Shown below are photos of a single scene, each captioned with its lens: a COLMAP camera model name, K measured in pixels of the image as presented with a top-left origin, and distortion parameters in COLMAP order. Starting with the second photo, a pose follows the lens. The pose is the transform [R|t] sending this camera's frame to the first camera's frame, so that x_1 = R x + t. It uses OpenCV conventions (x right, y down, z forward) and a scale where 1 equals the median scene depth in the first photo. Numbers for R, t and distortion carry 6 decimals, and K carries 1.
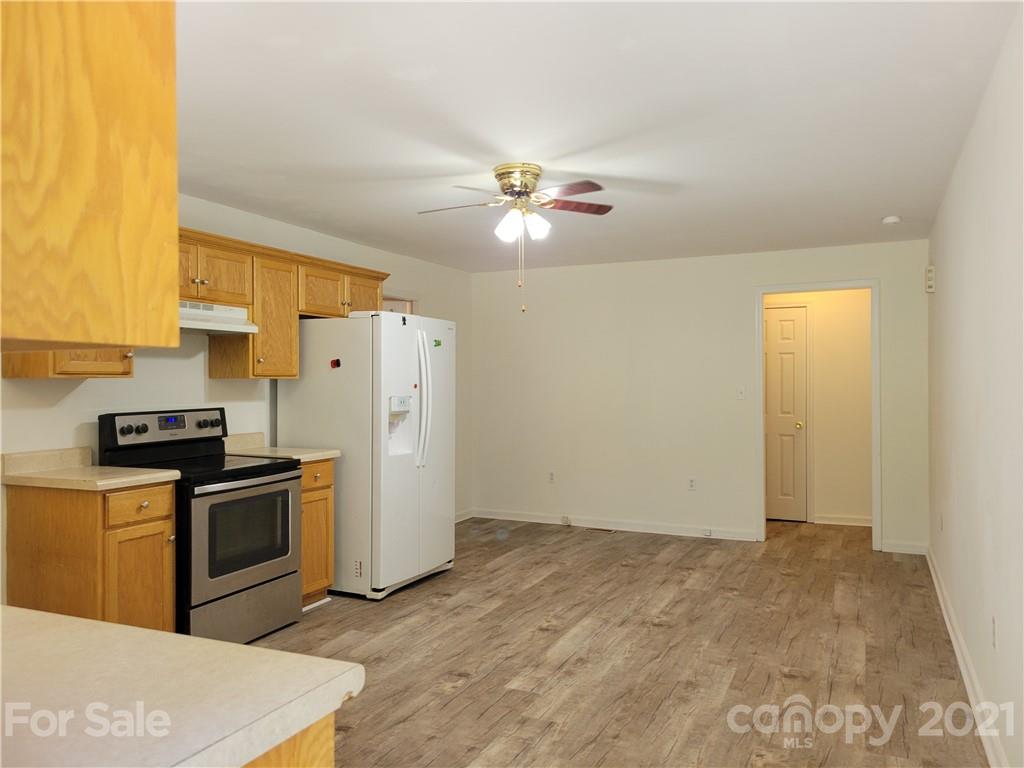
lens RADIAL K [[776.3, 0, 506.0], [0, 776.3, 380.5], [0, 0, 1]] dist [0.026861, -0.010183]
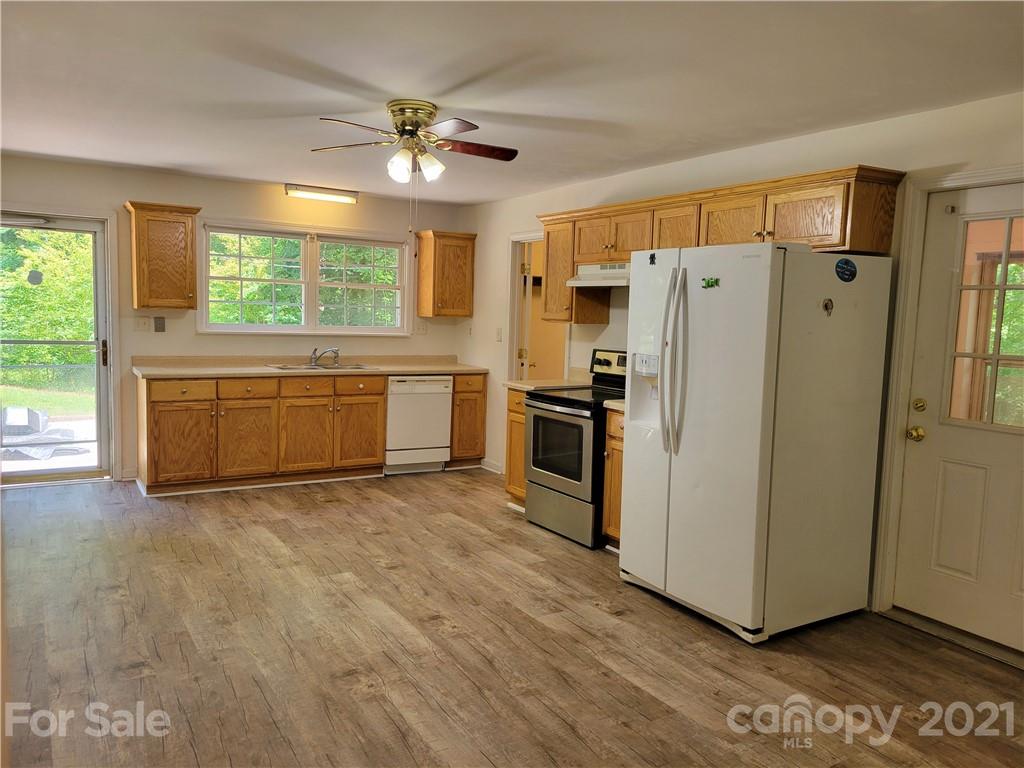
lens RADIAL K [[776.3, 0, 505.4], [0, 776.3, 387.2], [0, 0, 1]] dist [0.026861, -0.010183]
pose [[-0.555338, 0.076743, -0.828076, 0.716723], [-0.023457, 0.993891, 0.107840, -0.034277], [0.831294, 0.079312, -0.550145, 1.540415]]
